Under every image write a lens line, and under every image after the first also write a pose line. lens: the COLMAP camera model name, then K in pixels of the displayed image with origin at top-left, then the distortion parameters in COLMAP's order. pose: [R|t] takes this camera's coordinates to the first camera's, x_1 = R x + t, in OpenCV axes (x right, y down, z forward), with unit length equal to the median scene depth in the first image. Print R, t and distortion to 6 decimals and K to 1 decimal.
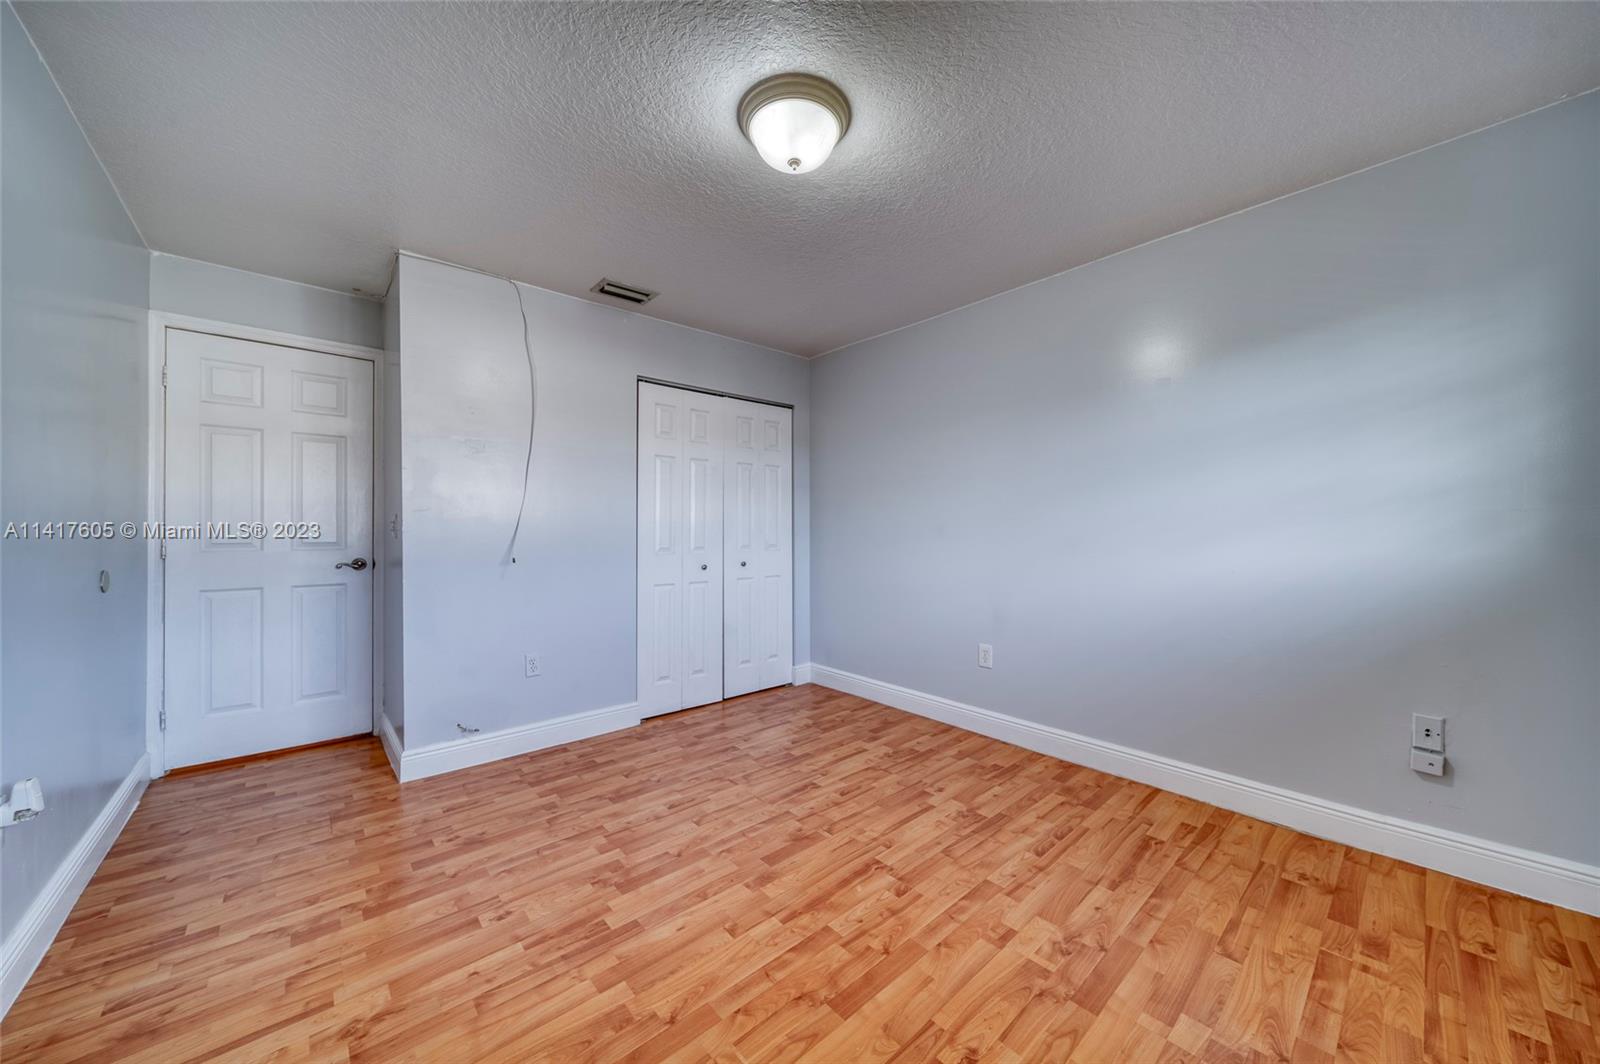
lens RADIAL K [[567.8, 0, 805.3], [0, 567.8, 542.8], [0, 0, 1]] dist [-0.003125, -0.000358]
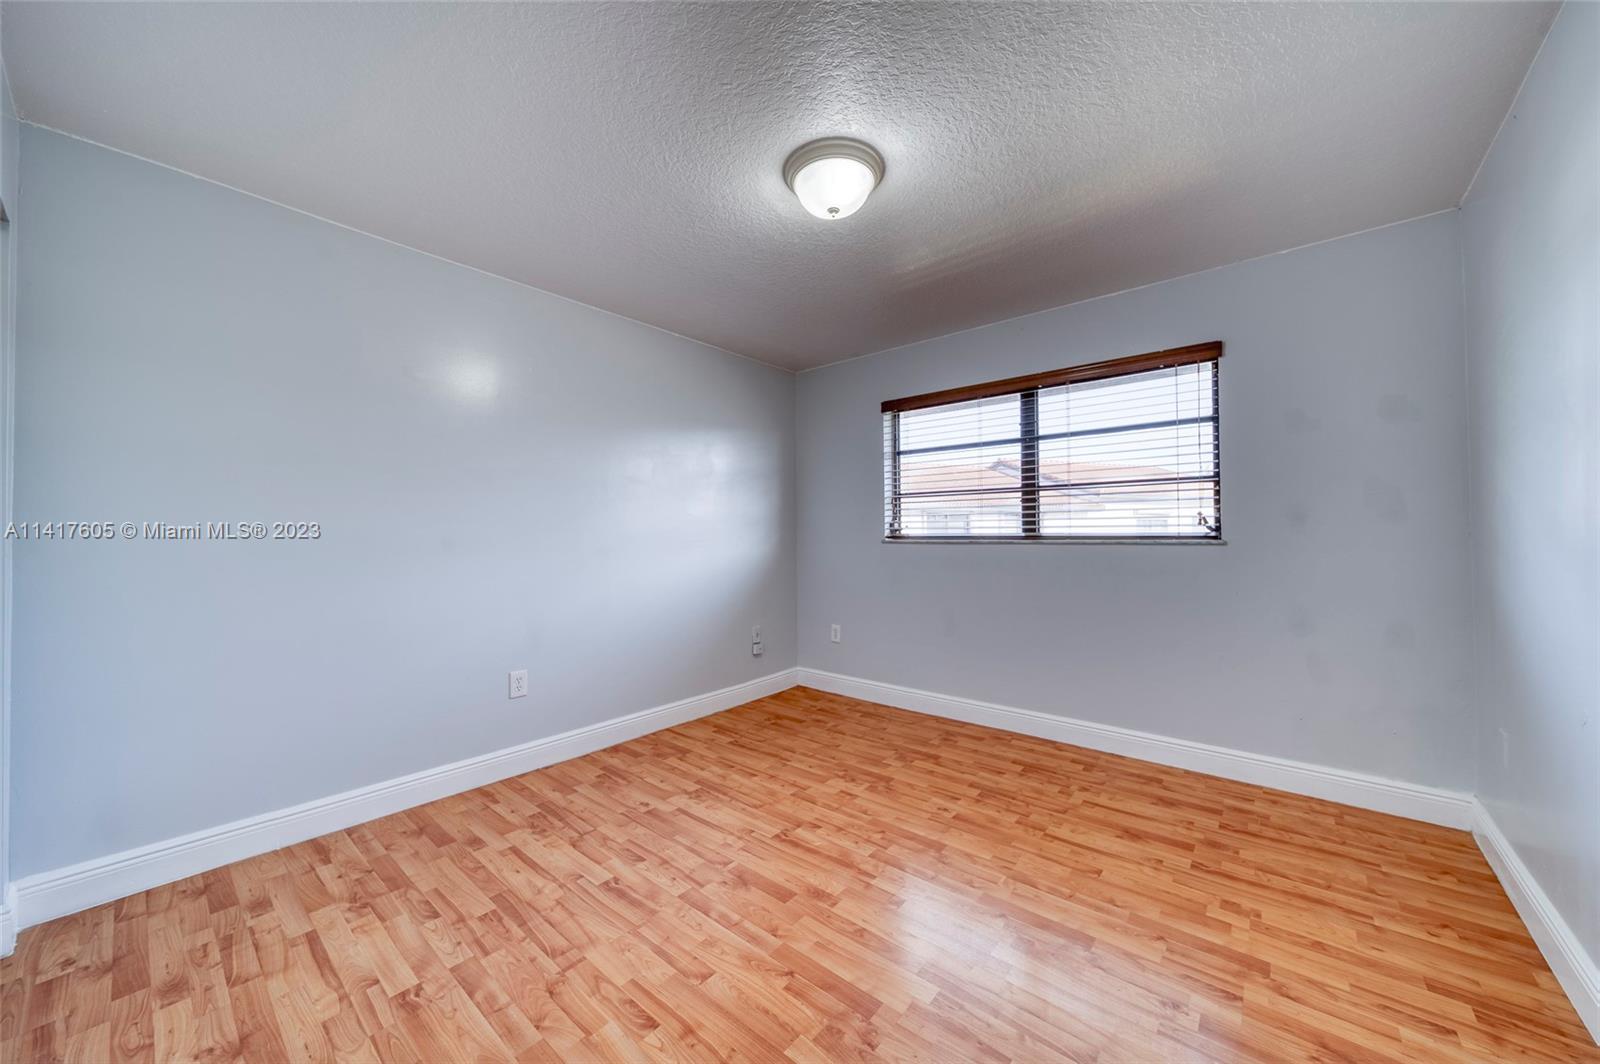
lens RADIAL K [[567.8, 0, 799.2], [0, 567.8, 518.5], [0, 0, 1]] dist [-0.003125, -0.000358]
pose [[-0.143856, 0.032428, 0.989067, -0.834841], [0.030821, 0.999125, -0.028275, -0.024957], [-0.989118, 0.026417, -0.144730, 0.914914]]
